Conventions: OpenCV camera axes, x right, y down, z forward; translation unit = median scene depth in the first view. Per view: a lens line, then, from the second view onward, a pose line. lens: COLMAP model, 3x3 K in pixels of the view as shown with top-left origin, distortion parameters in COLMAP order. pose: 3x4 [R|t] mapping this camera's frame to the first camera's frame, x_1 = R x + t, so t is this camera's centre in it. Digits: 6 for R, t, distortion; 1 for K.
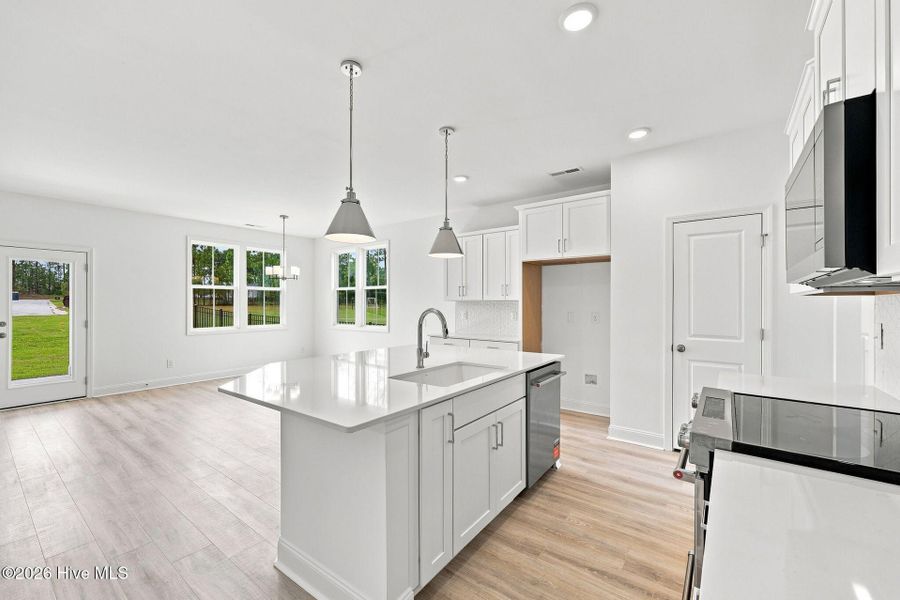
lens RADIAL K [[364.4, 0, 448.8], [0, 364.4, 300.2], [0, 0, 1]] dist [-0.003497, 0.001385]
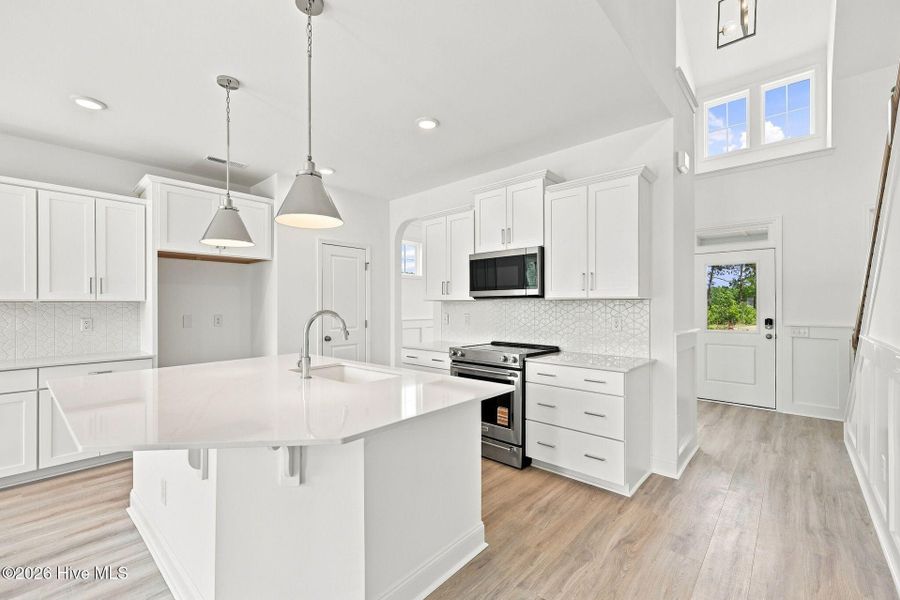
lens RADIAL K [[364.4, 0, 456.3], [0, 364.4, 305.7], [0, 0, 1]] dist [-0.003497, 0.001385]
pose [[0.070744, -0.001022, 0.997494, -0.505643], [-0.004438, 0.999989, 0.001339, 0.005810], [-0.997485, -0.004522, 0.070739, 0.323560]]
